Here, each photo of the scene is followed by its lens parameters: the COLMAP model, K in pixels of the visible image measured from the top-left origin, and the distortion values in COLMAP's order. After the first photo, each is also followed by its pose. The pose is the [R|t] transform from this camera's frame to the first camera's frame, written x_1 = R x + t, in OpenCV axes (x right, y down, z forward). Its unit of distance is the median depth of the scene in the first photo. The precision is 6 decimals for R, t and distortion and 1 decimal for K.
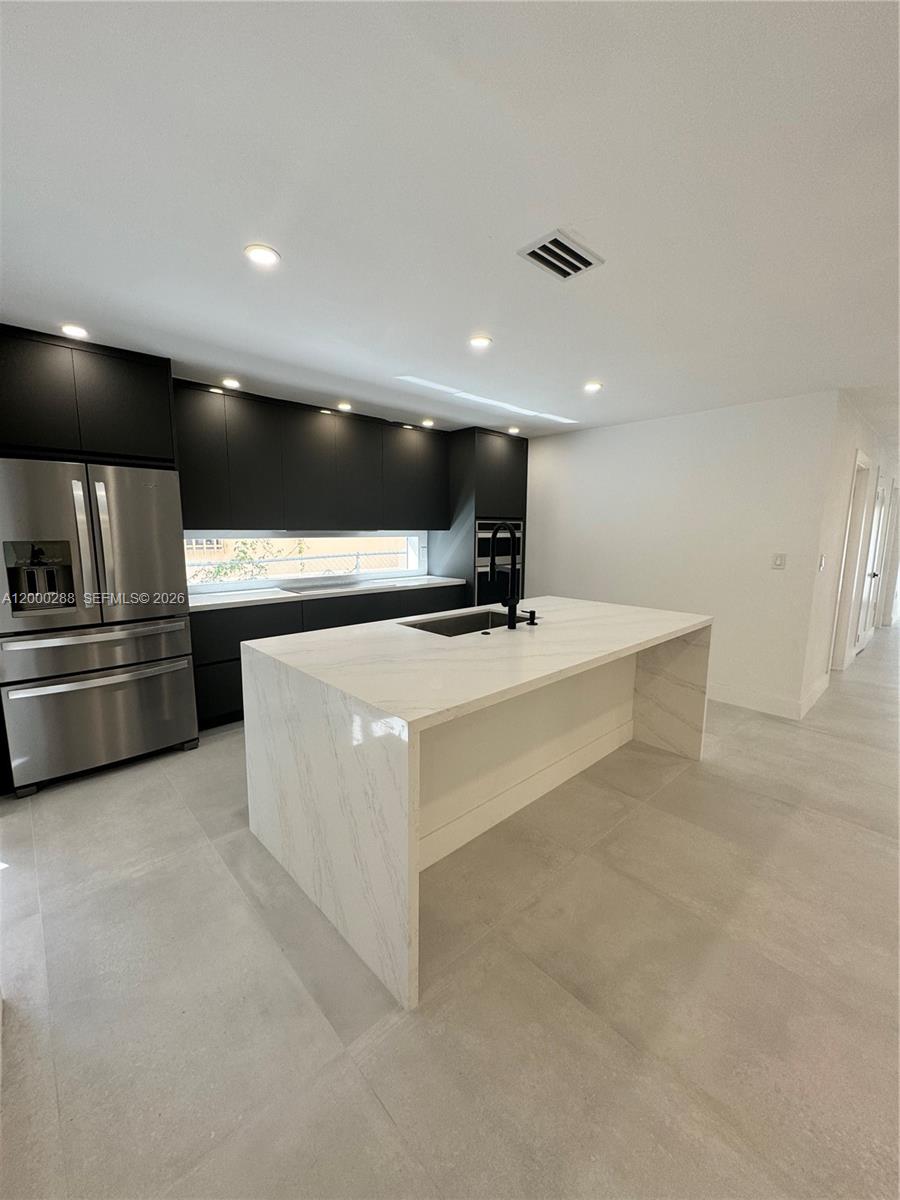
lens RADIAL K [[483.9, 0, 450.0], [0, 483.9, 600.0], [0, 0, 1]] dist [-0.001789, -0.000281]
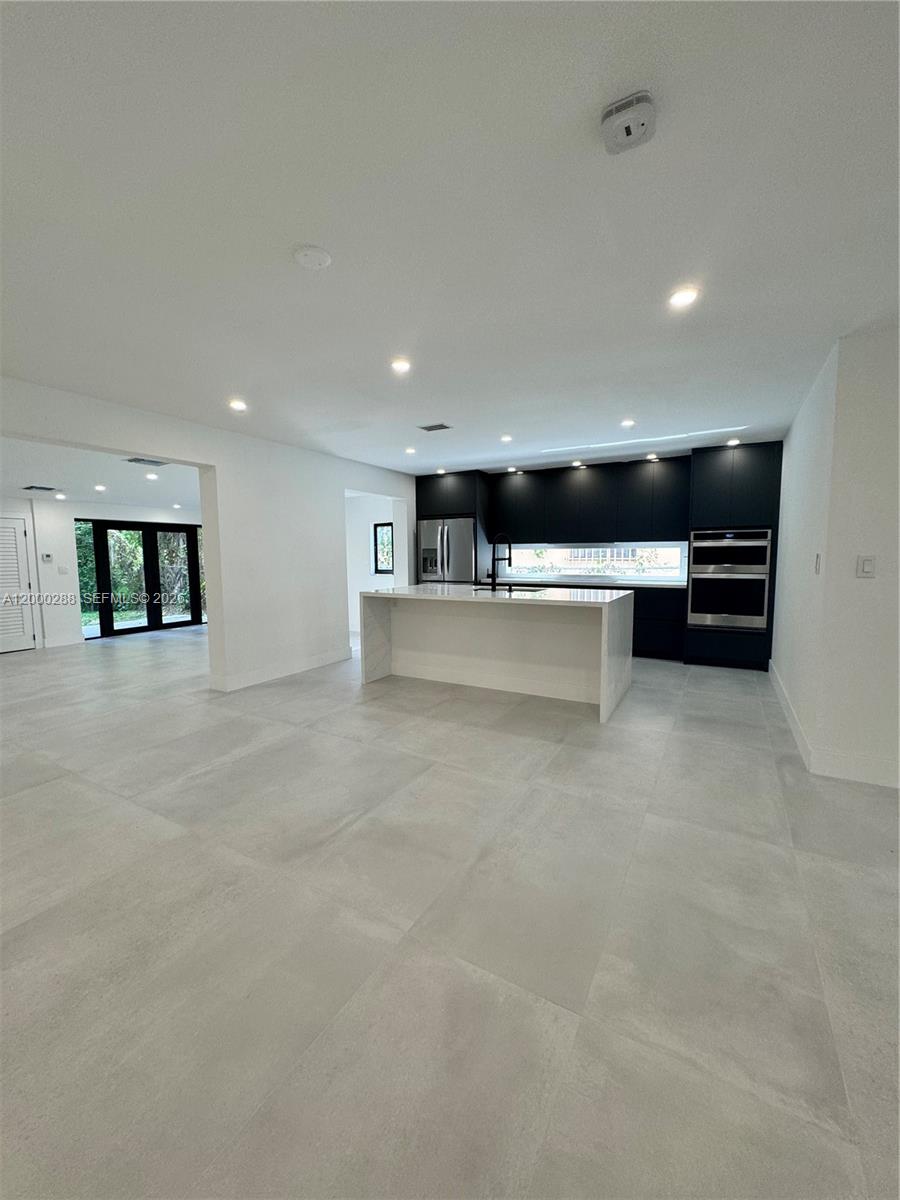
lens RADIAL K [[482.0, 0, 450.0], [0, 482.0, 600.0], [0, 0, 1]] dist [0.003442, -0.000018]
pose [[0.287622, 0.082019, -0.954226, 1.725449], [-0.134780, 0.989878, 0.044458, 0.032014], [0.948213, 0.115823, 0.295765, 0.286735]]
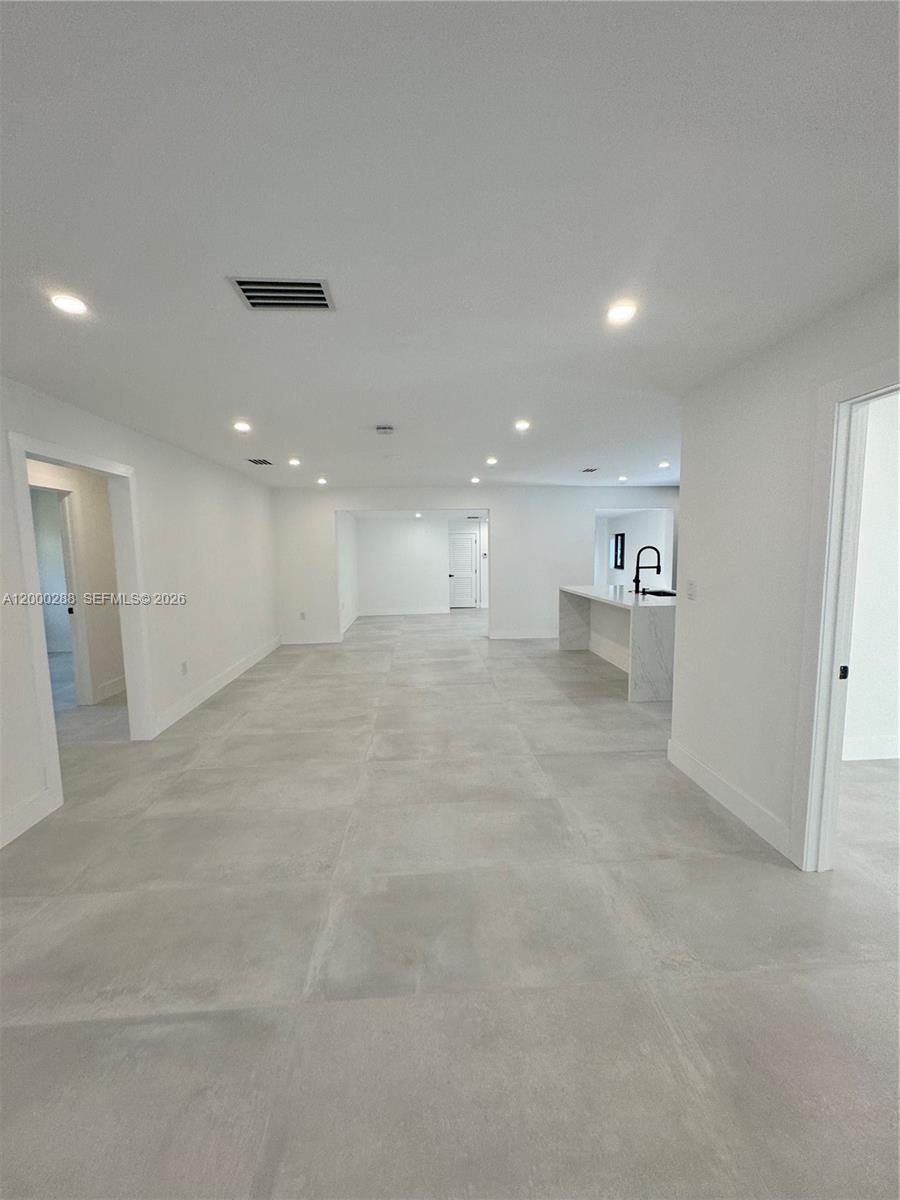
lens RADIAL K [[482.0, 0, 450.0], [0, 482.0, 600.0], [0, 0, 1]] dist [0.003442, -0.000018]
pose [[-0.643357, 0.083487, -0.761000, 2.267615], [-0.108127, 0.974162, 0.198283, -0.246903], [0.757892, 0.209851, -0.617707, 1.637881]]
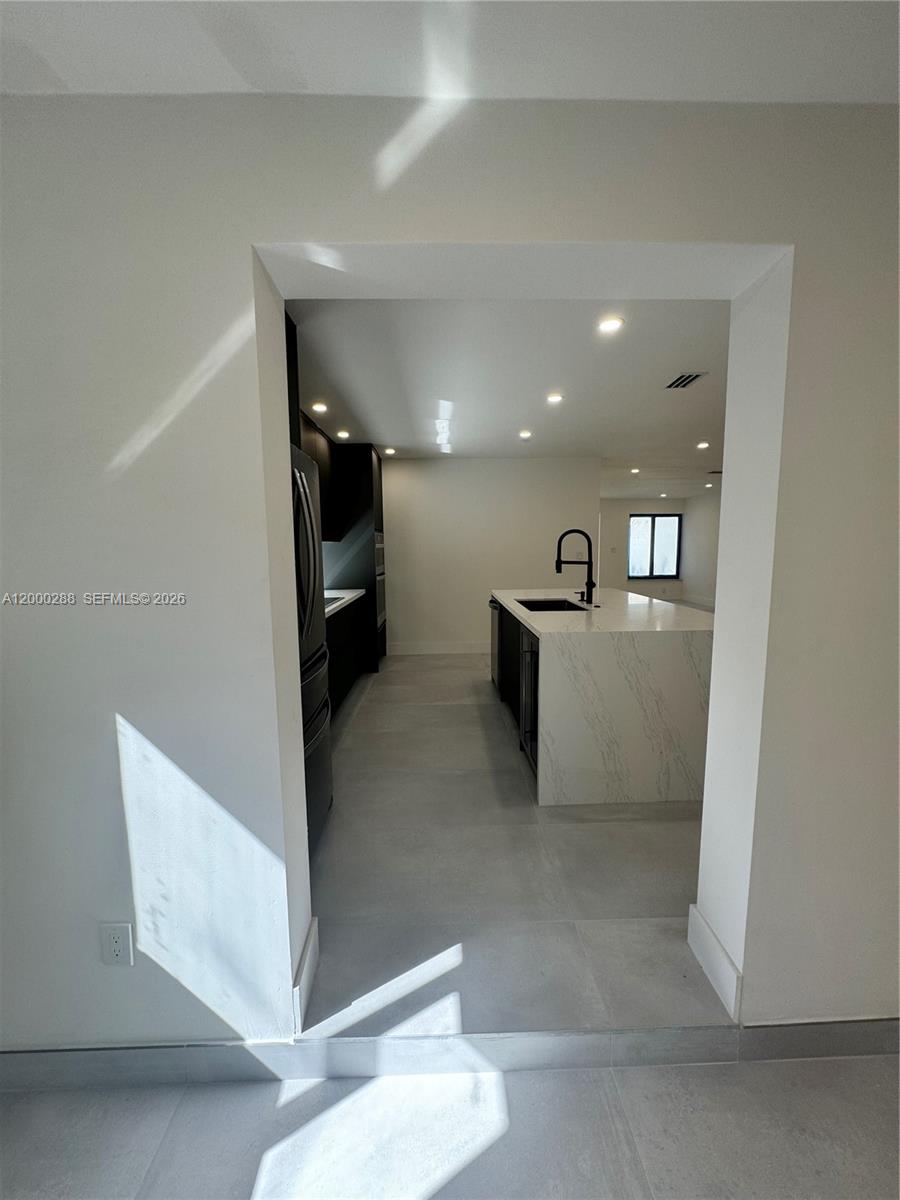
lens RADIAL K [[482.0, 0, 450.0], [0, 482.0, 600.0], [0, 0, 1]] dist [0.003442, -0.000018]
pose [[0.662659, -0.102053, 0.741935, -1.149514], [0.128720, 0.991450, 0.021407, -0.031941], [-0.737776, 0.081316, 0.670130, 0.330436]]
